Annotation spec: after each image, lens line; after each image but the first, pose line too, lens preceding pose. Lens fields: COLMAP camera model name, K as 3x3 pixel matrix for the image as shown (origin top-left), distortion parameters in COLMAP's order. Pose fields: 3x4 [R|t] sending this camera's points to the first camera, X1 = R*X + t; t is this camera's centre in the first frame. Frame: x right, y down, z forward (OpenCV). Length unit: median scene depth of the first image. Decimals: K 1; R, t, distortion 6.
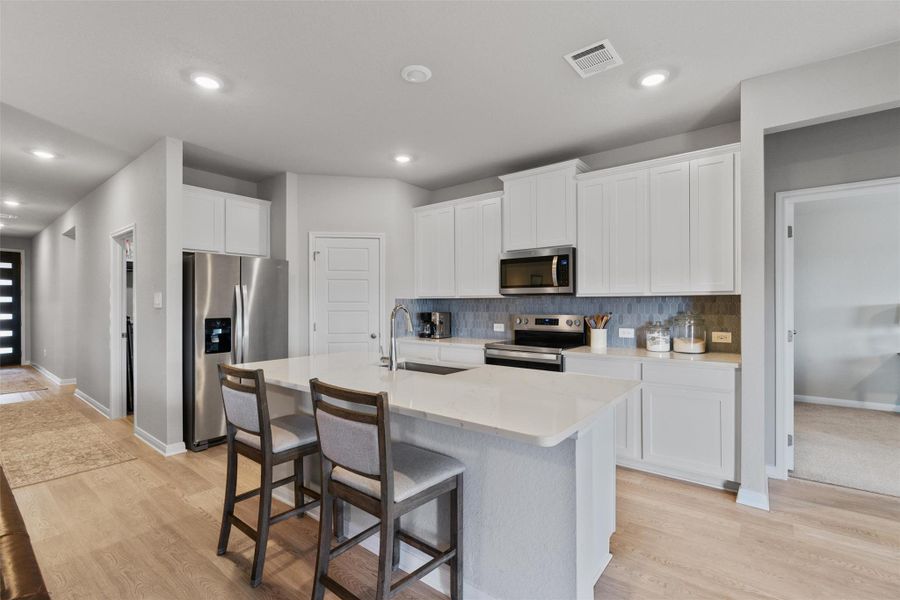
lens RADIAL K [[415.3, 0, 452.4], [0, 415.3, 303.4], [0, 0, 1]] dist [0.003082, 0.000462]
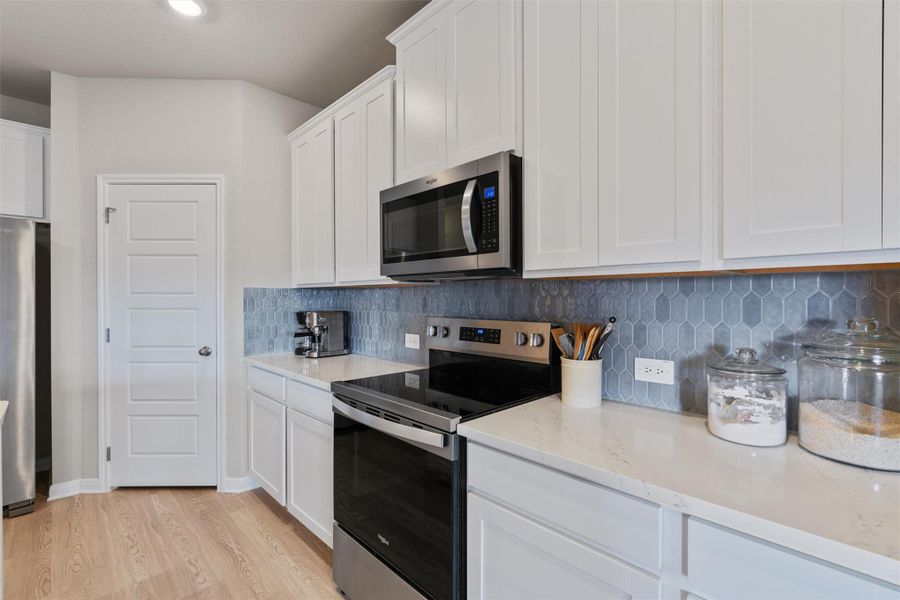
lens RADIAL K [[415.3, 0, 446.0], [0, 415.3, 296.7], [0, 0, 1]] dist [0.003082, 0.000462]
pose [[0.990041, 0.001696, -0.140770, 0.279745], [-0.002051, 0.999995, -0.002377, 0.002817], [0.140765, 0.002642, 0.990039, 0.584939]]
